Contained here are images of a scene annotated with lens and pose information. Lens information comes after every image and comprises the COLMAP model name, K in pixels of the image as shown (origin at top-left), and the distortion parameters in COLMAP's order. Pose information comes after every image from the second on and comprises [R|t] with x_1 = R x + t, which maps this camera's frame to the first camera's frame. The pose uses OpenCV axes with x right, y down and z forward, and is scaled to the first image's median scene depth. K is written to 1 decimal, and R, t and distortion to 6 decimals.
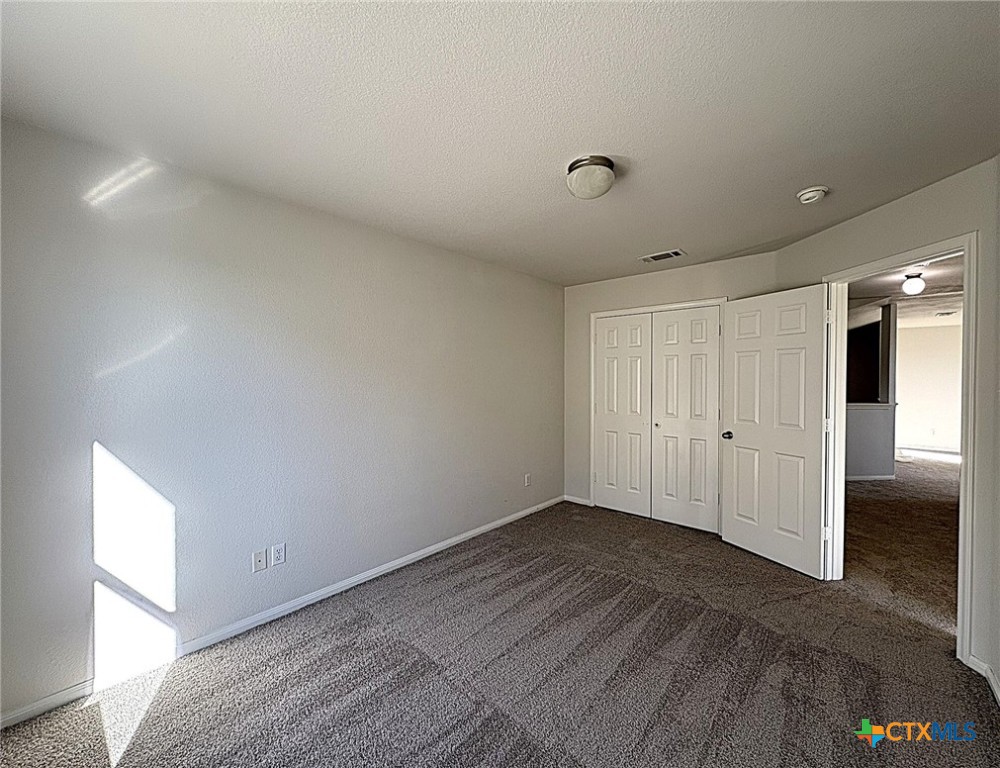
lens RADIAL K [[407.0, 0, 505.3], [0, 407.0, 379.8], [0, 0, 1]] dist [0.002980, 0.000700]
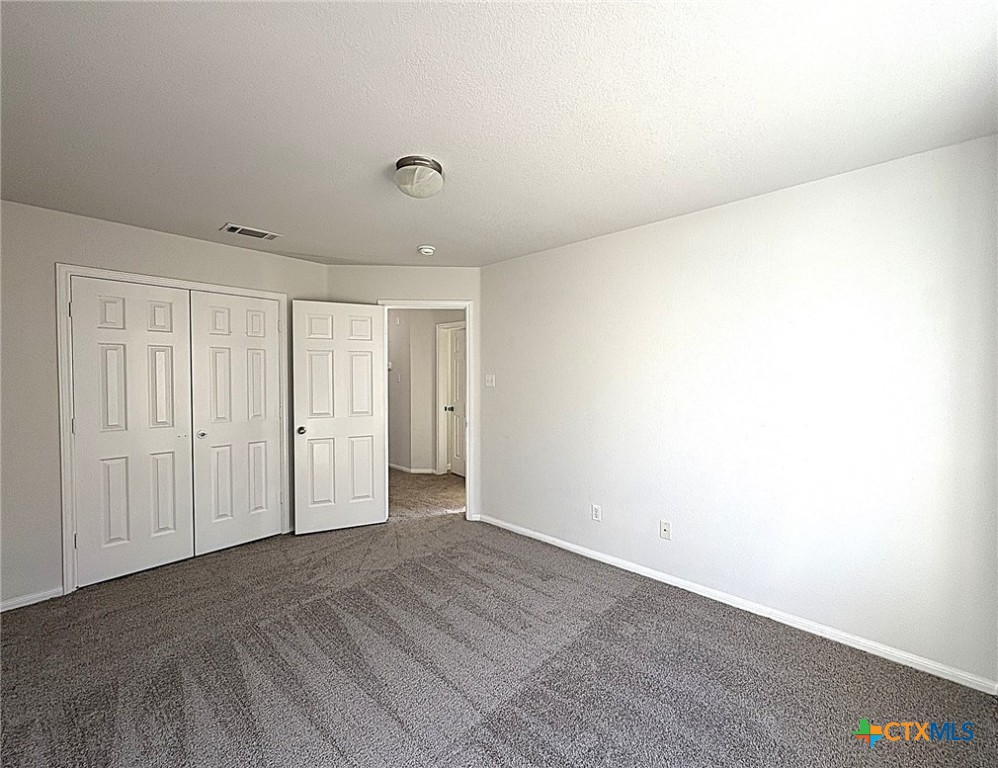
lens RADIAL K [[406.2, 0, 505.7], [0, 406.2, 385.4], [0, 0, 1]] dist [0.002980, 0.000700]
pose [[0.019624, -0.023809, 0.999524, -0.432284], [0.008920, 0.999681, 0.023637, 0.001537], [-0.999768, 0.008451, 0.019830, 0.426030]]
